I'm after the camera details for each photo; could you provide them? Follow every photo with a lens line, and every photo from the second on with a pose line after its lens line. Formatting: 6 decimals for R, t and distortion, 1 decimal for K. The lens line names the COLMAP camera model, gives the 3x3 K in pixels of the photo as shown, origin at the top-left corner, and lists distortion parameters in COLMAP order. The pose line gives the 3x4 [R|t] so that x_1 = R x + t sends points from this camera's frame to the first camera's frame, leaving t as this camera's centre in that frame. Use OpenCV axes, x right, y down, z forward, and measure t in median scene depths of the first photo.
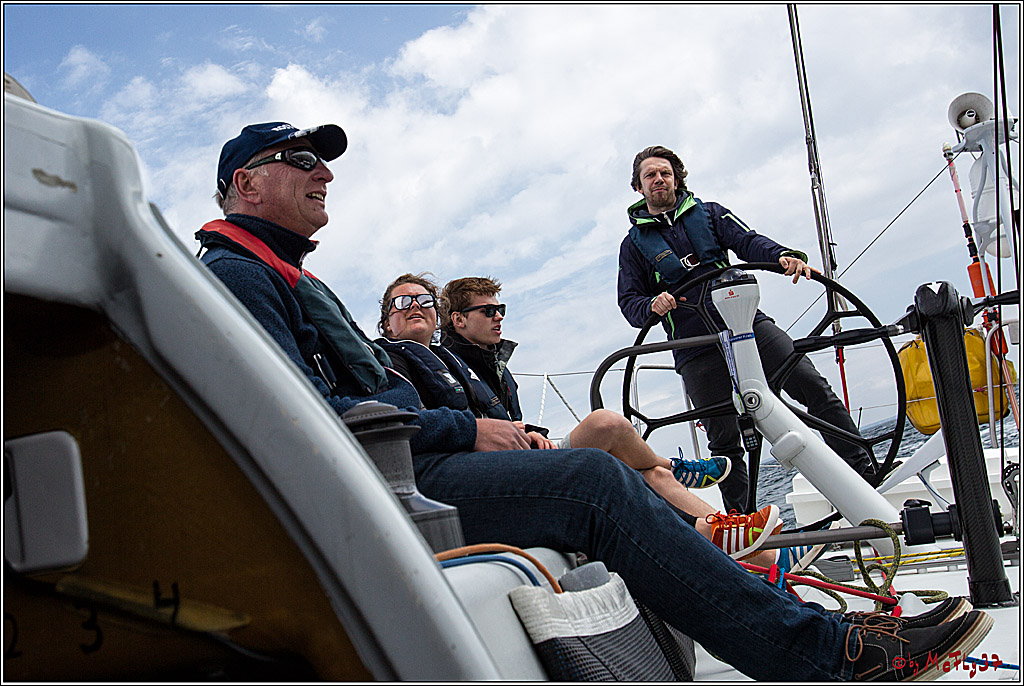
lens RADIAL K [[1053.6, 0, 510.4], [0, 1053.6, 317.6], [0, 0, 1]] dist [-0.046323, 0.246505]
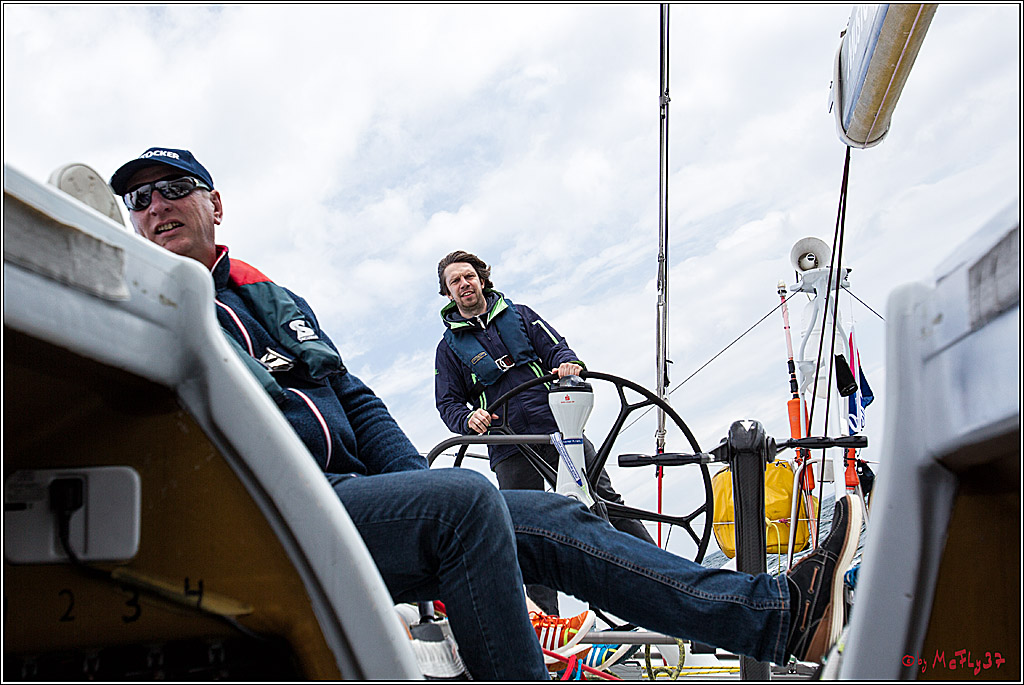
lens RADIAL K [[1337.4, 0, 512.4], [0, 1337.4, 342.2], [0, 0, 1]] dist [-0.075990, 0.858065]
pose [[0.972326, 0.151572, 0.177786, -0.112916], [-0.147948, 0.988426, -0.033545, -0.032516], [-0.180813, 0.006314, 0.983497, -0.376361]]
